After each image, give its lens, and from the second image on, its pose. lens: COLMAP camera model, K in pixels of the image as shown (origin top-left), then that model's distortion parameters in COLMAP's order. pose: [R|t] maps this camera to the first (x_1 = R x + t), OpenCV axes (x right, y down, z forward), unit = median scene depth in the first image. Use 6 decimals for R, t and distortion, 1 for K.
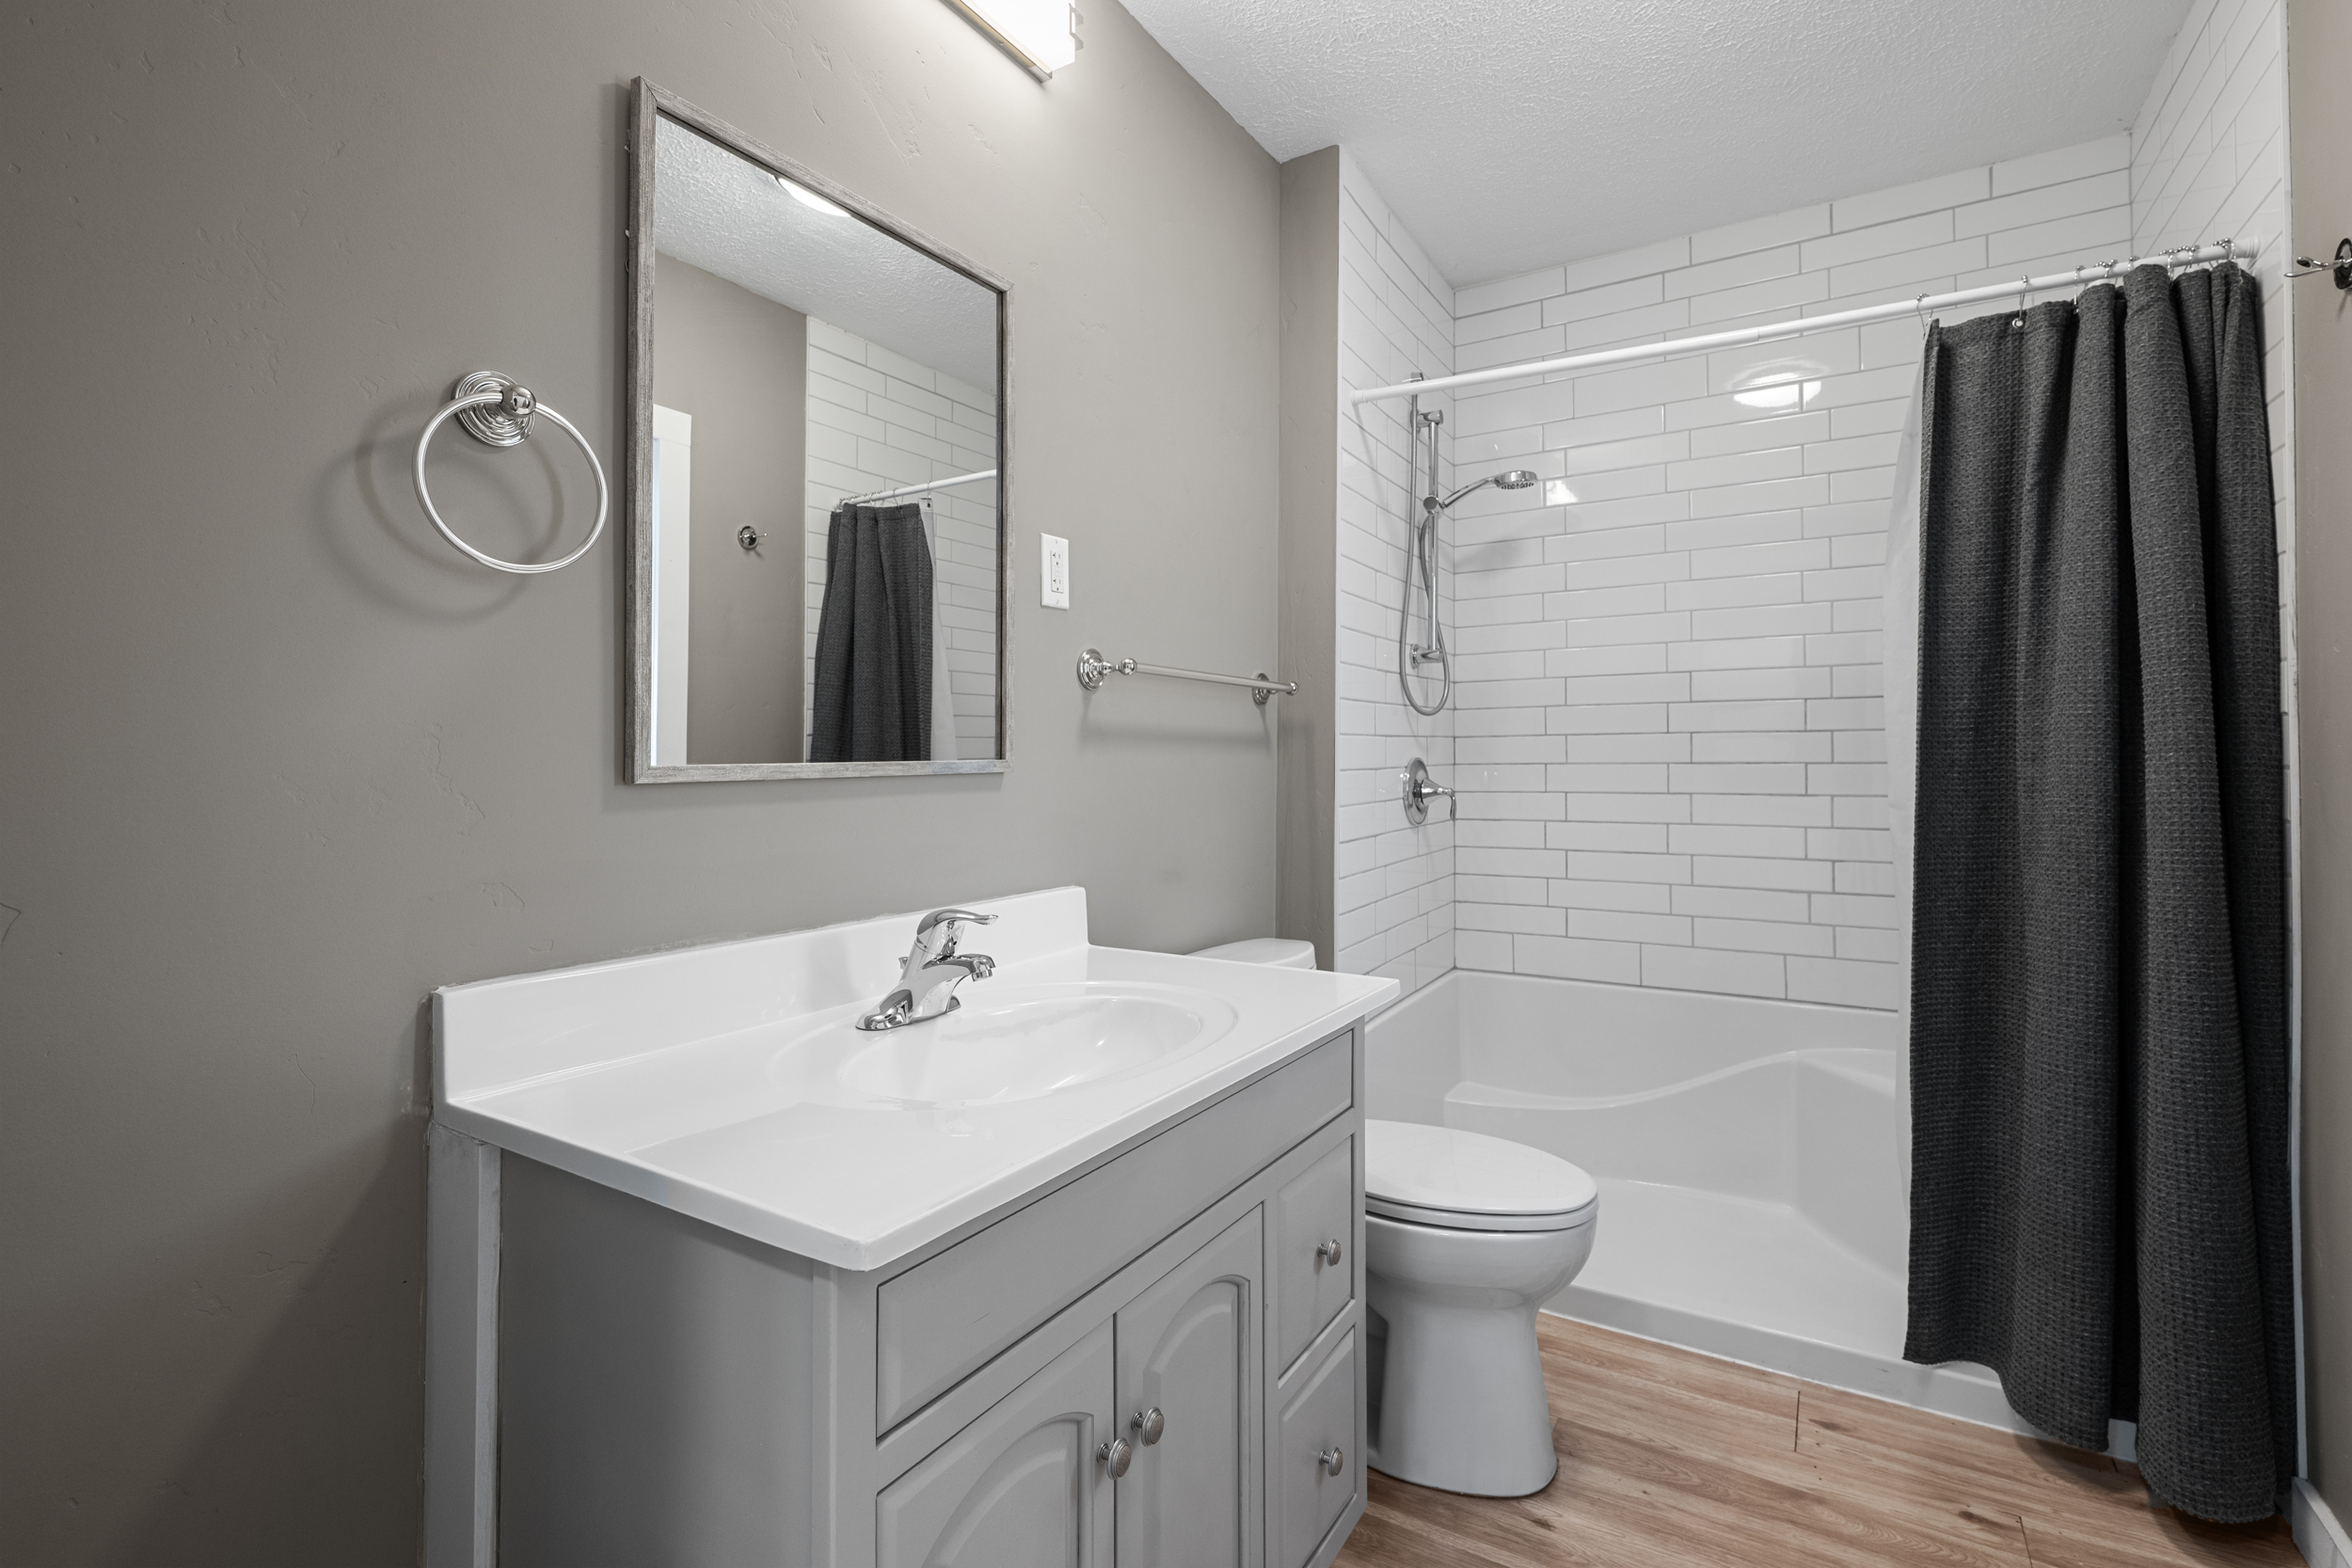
lens RADIAL K [[1045.9, 0, 1141.9], [0, 1045.9, 738.0], [0, 0, 1]] dist [-0.003663, 0.000644]
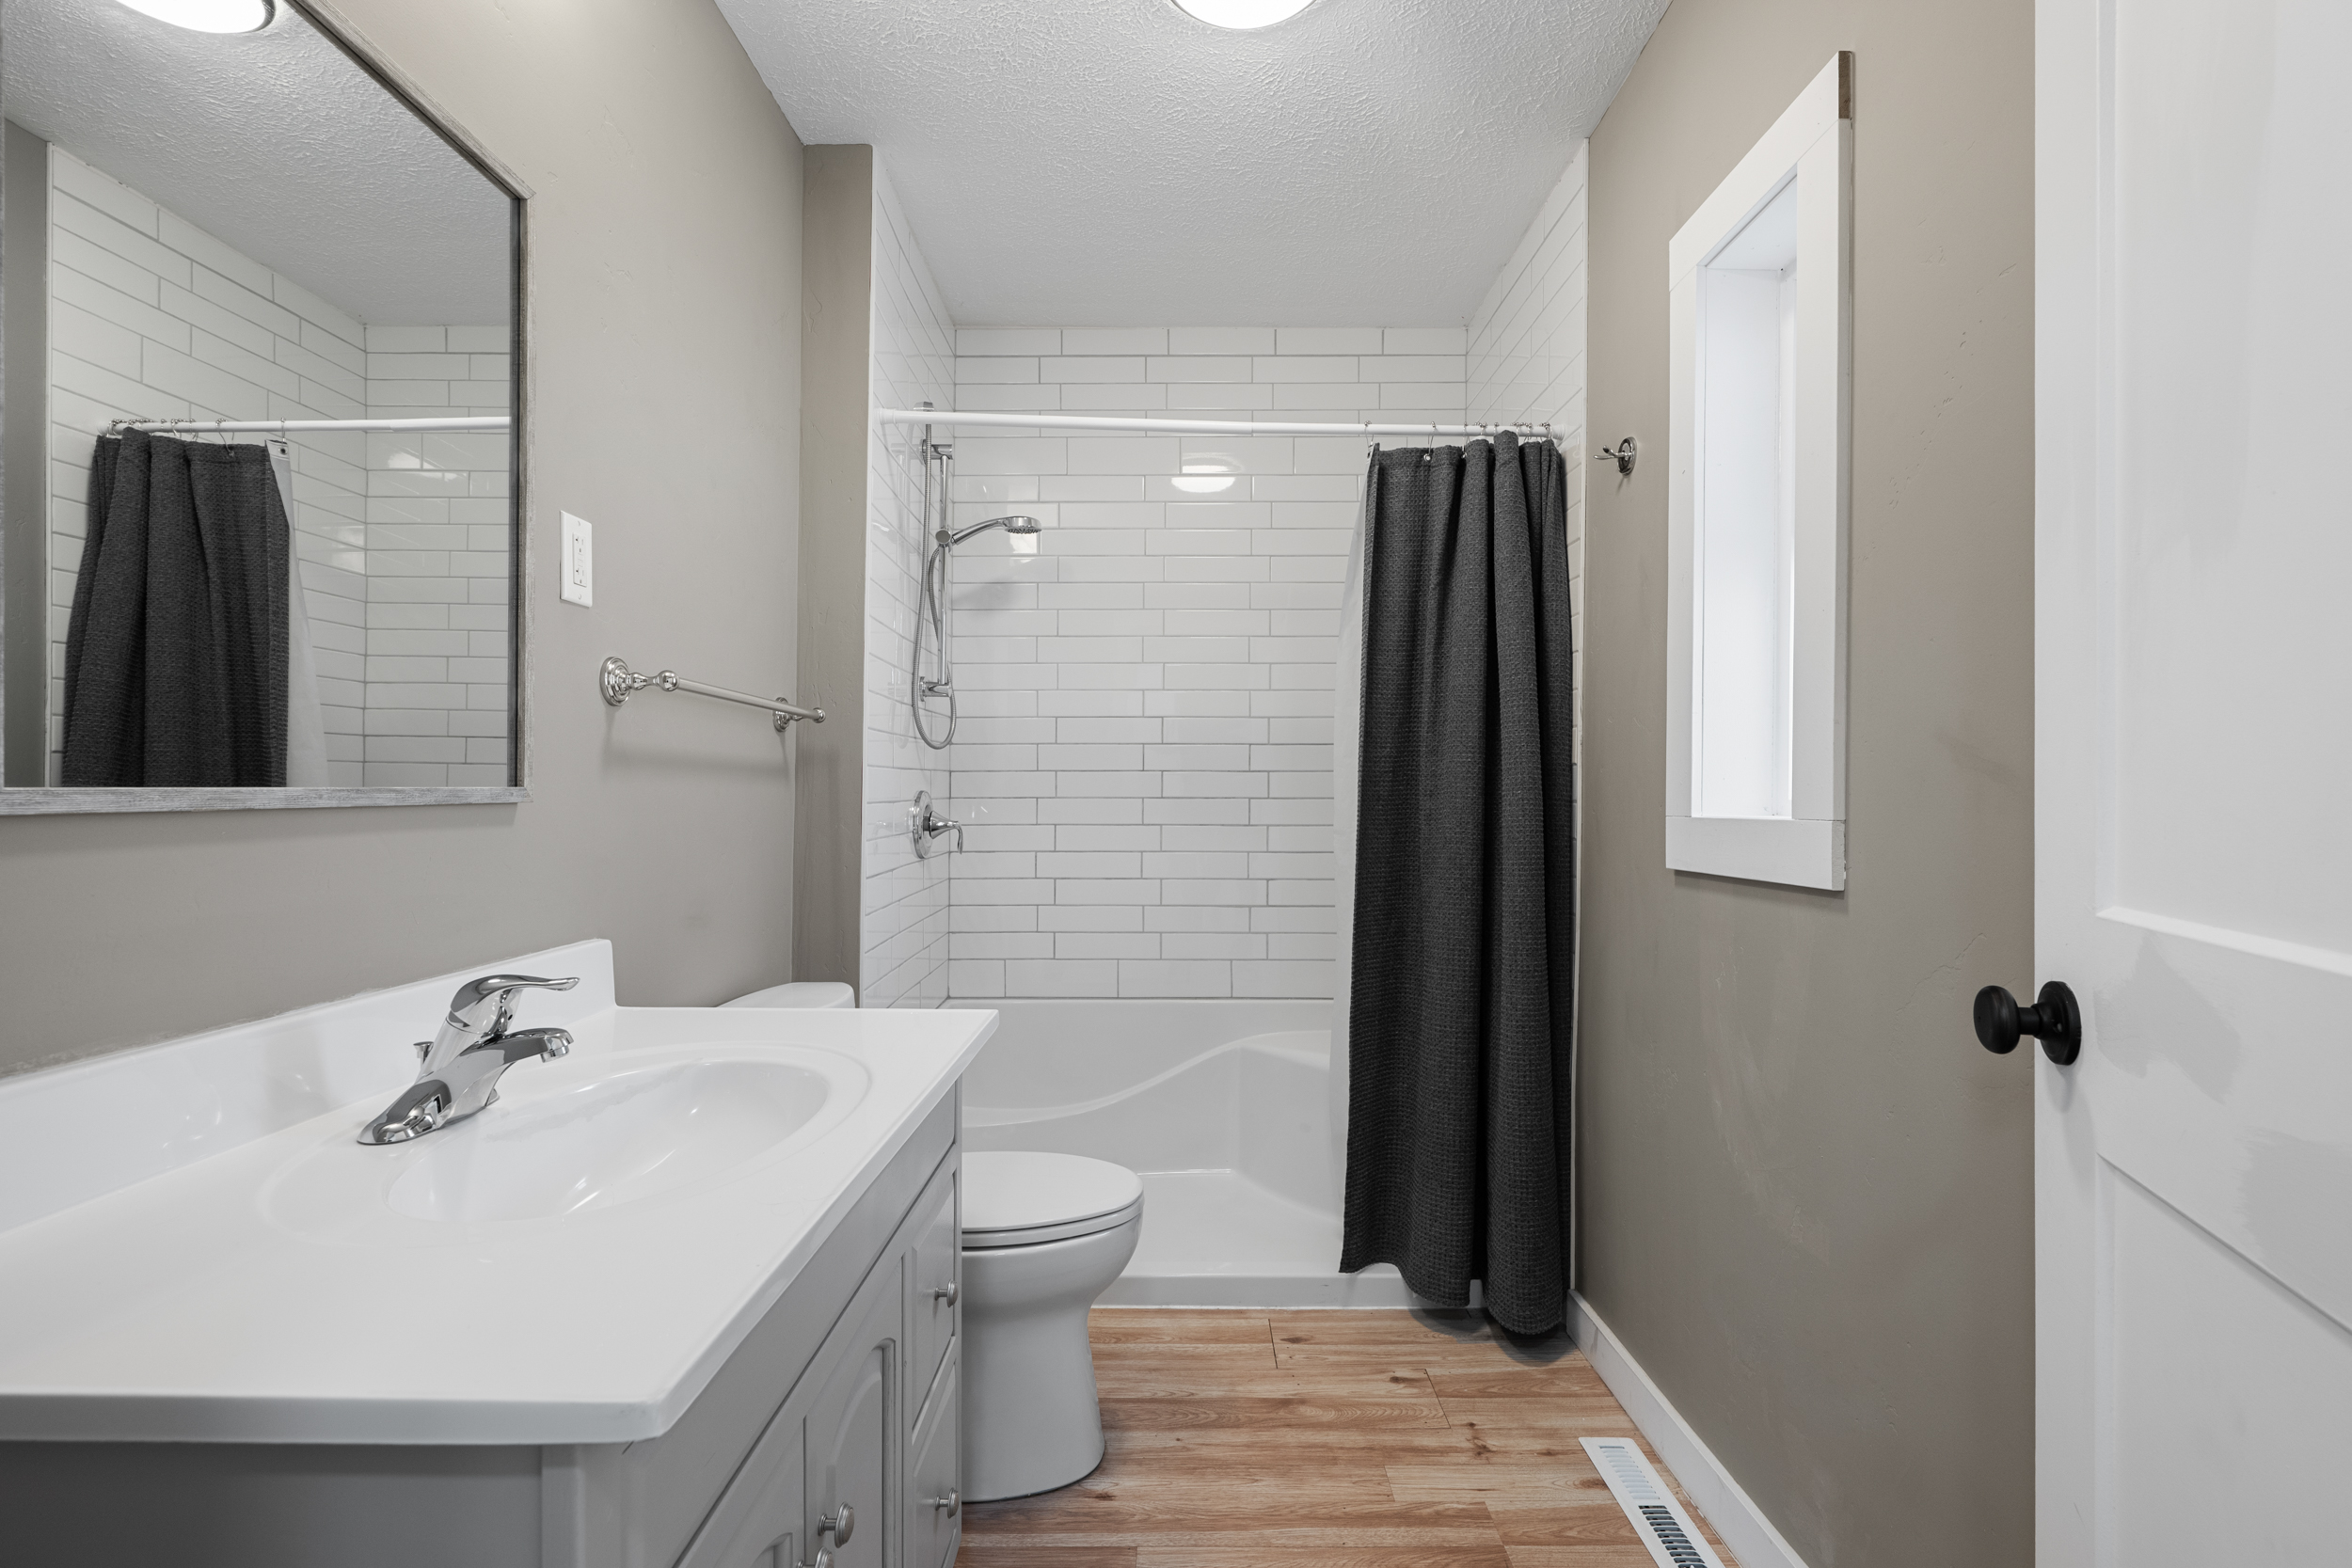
lens RADIAL K [[1045.9, 0, 1175.6], [0, 1045.9, 798.0], [0, 0, 1]] dist [-0.003663, 0.000644]
pose [[0.856436, 0.004756, 0.516232, -0.095539], [-0.017317, 0.999659, 0.019520, 0.003884], [-0.515963, -0.025657, 0.856226, 0.042139]]
